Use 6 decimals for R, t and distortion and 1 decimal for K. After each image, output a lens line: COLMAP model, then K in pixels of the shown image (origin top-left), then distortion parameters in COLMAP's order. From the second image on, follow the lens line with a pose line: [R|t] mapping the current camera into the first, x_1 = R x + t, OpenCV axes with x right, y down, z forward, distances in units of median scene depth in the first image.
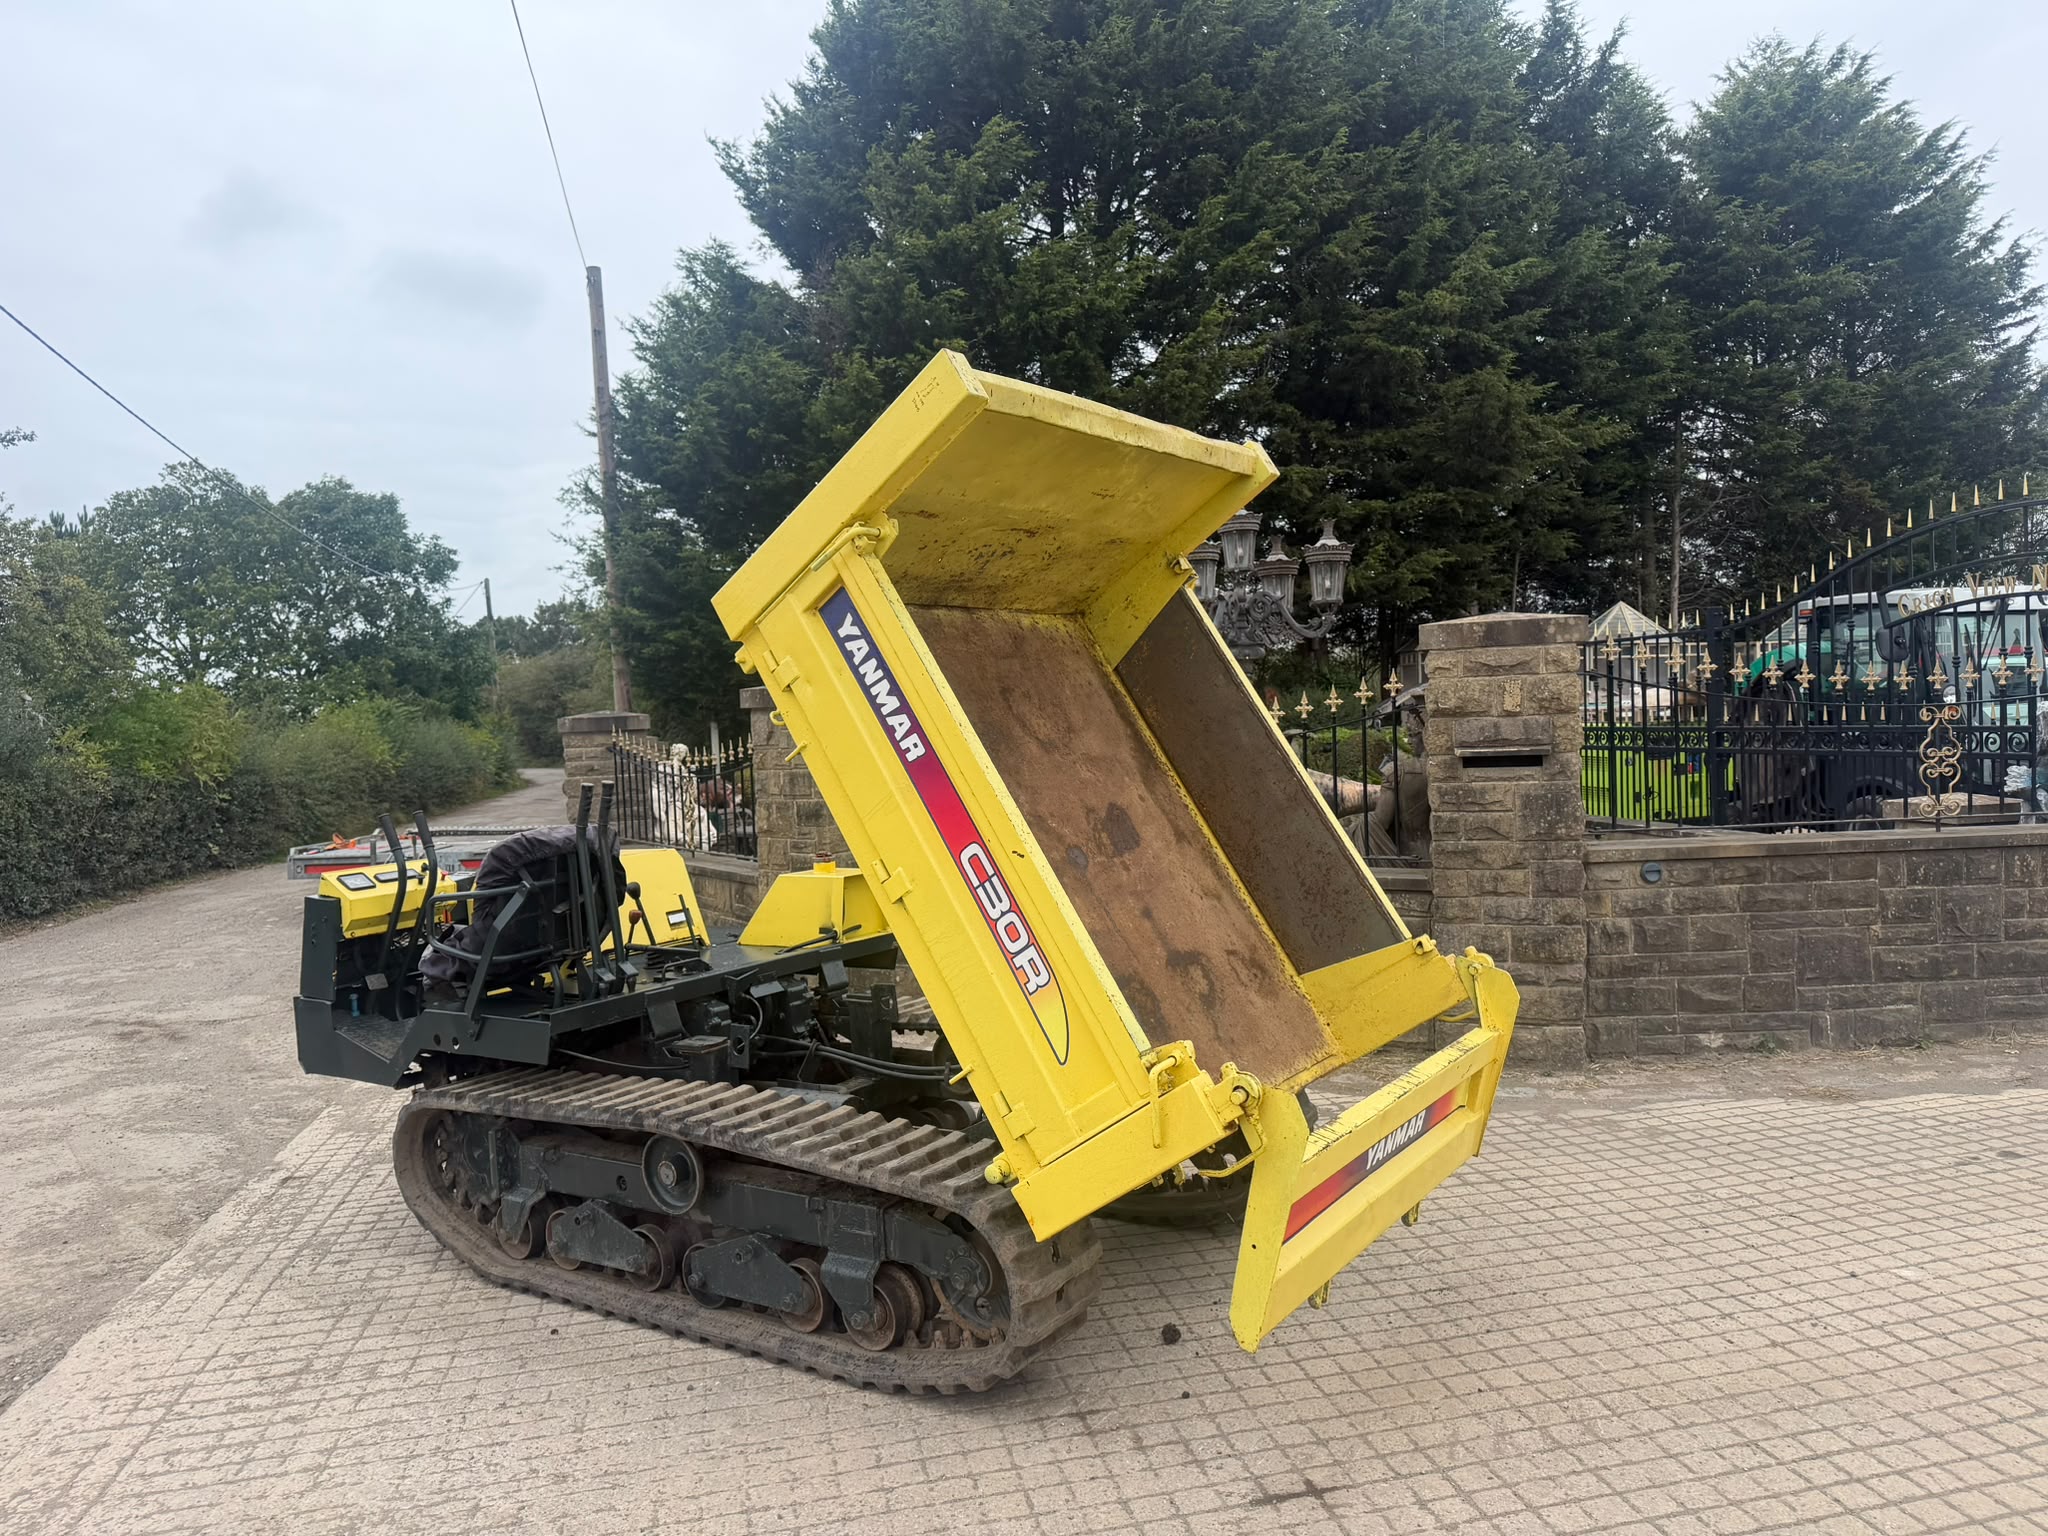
lens RADIAL K [[1442.6, 0, 1027.3], [0, 1442.6, 775.5], [0, 0, 1]] dist [0.023953, -0.036551]
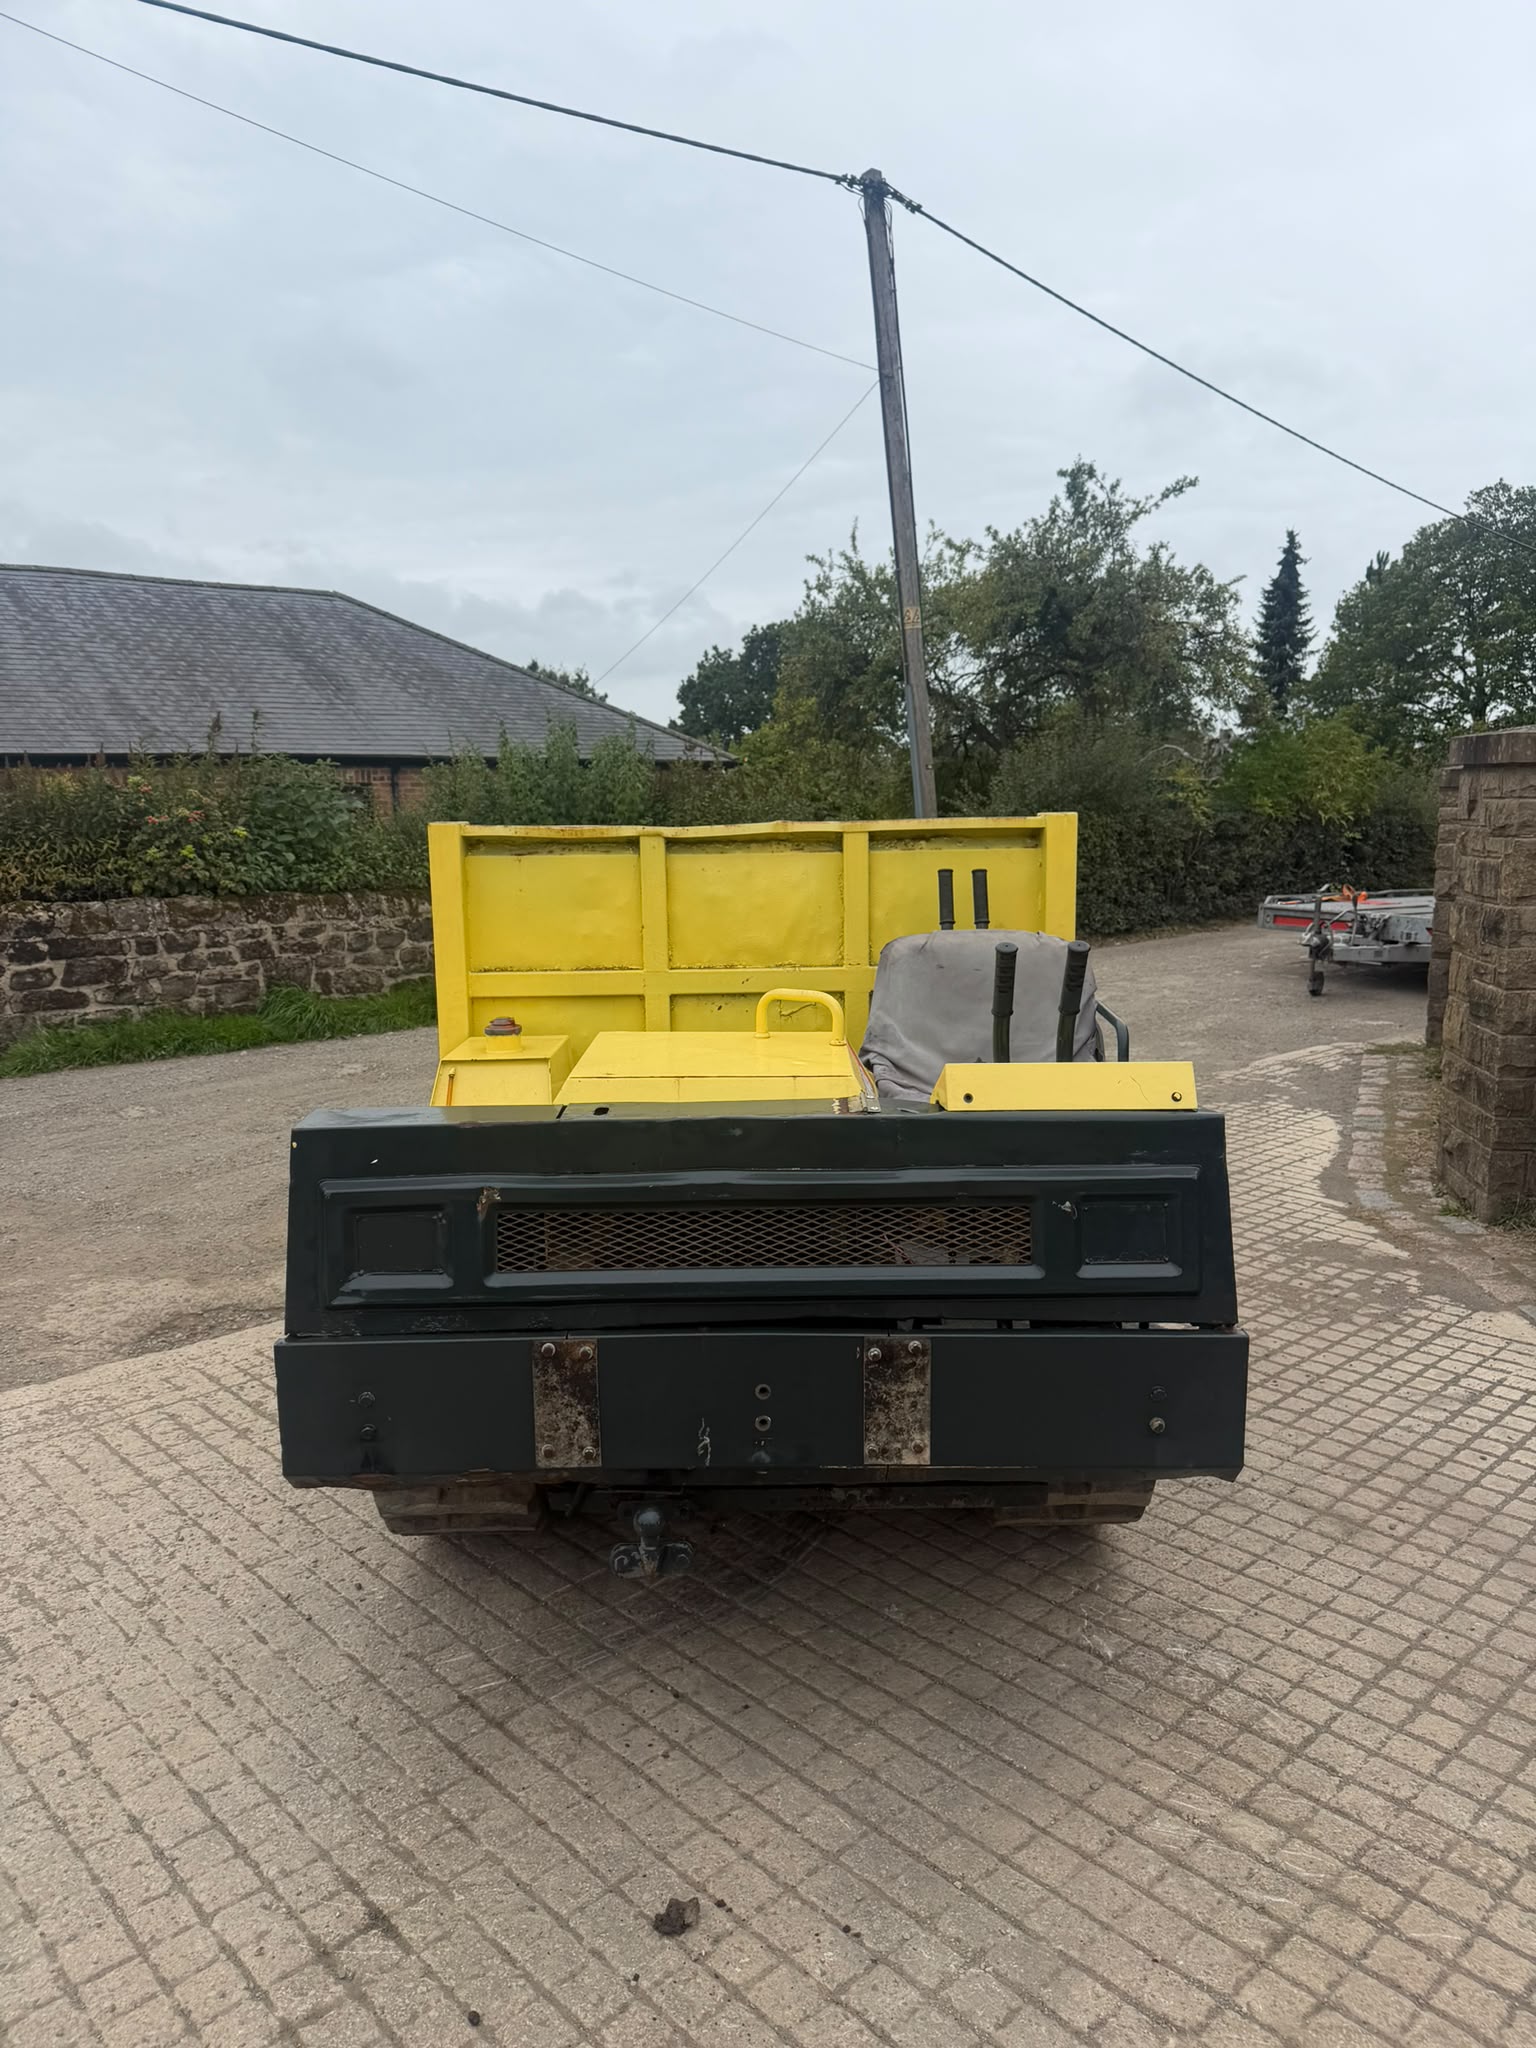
lens RADIAL K [[1445.0, 0, 768.0], [0, 1445.0, 1024.0], [0, 0, 1]] dist [0.021588, -0.035185]
pose [[0.520108, 0.170410, -0.836928, 0.329219], [-0.046006, 0.984061, 0.171778, -0.038859], [0.852861, -0.050840, 0.519657, 0.451677]]
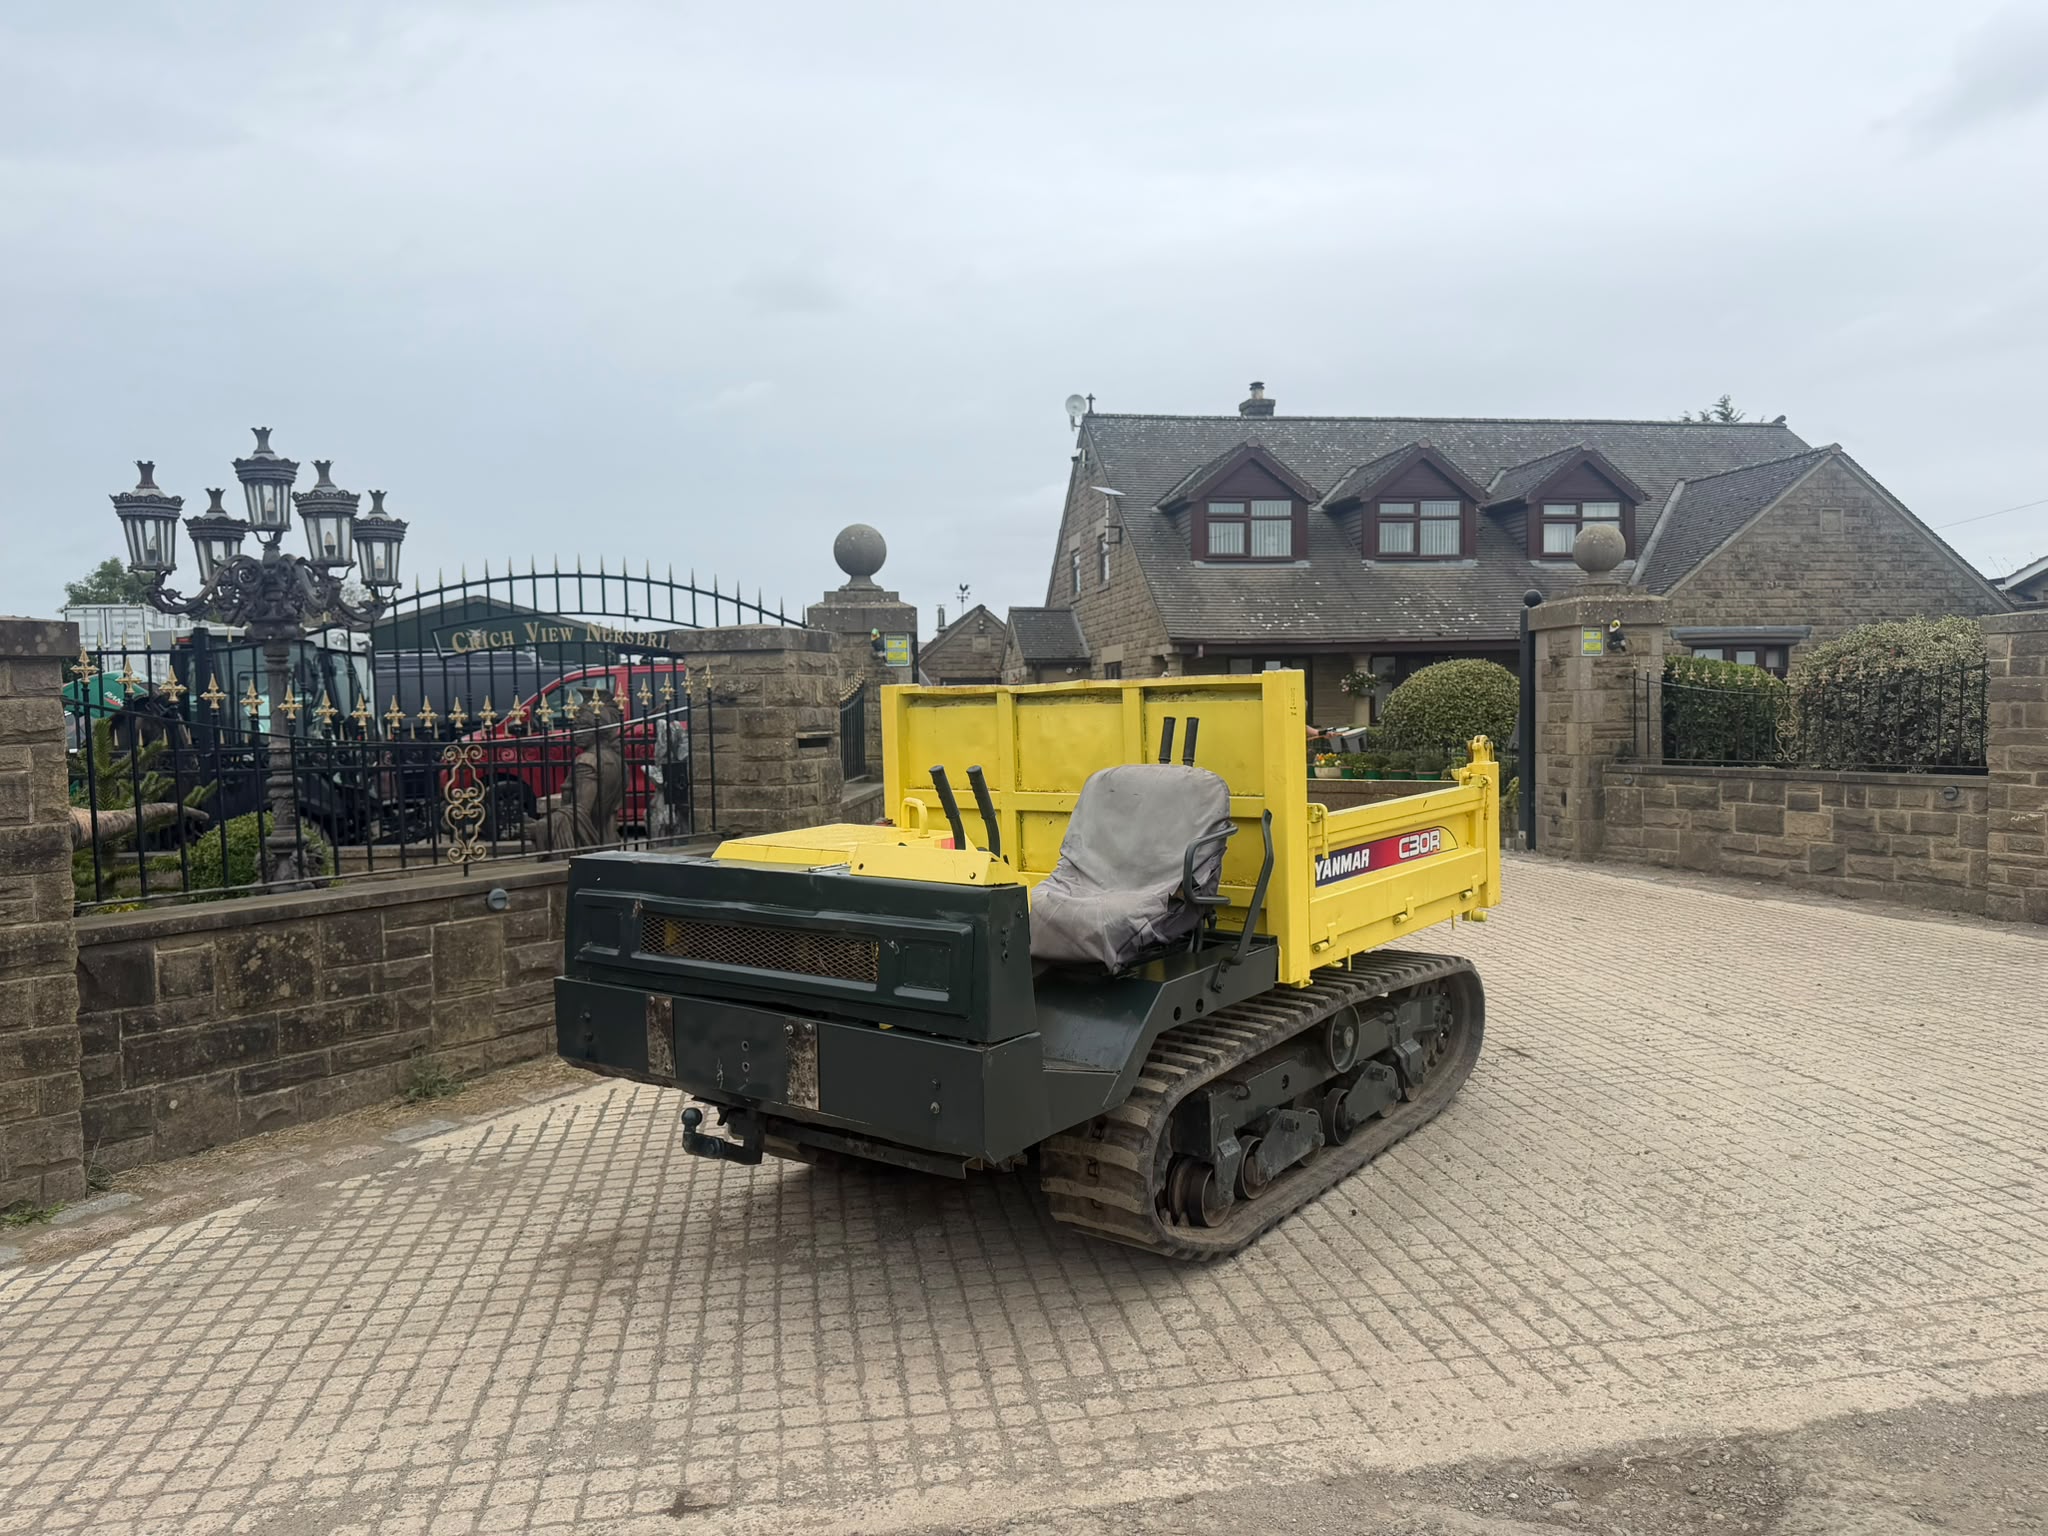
lens RADIAL K [[1440.4, 0, 1046.5], [0, 1440.4, 781.7], [0, 0, 1]] dist [0.020792, -0.029959]
pose [[0.030990, -0.011042, 0.999459, -0.912698], [0.060321, 0.998137, 0.009157, 0.024693], [-0.997698, 0.060005, 0.031598, 0.760681]]
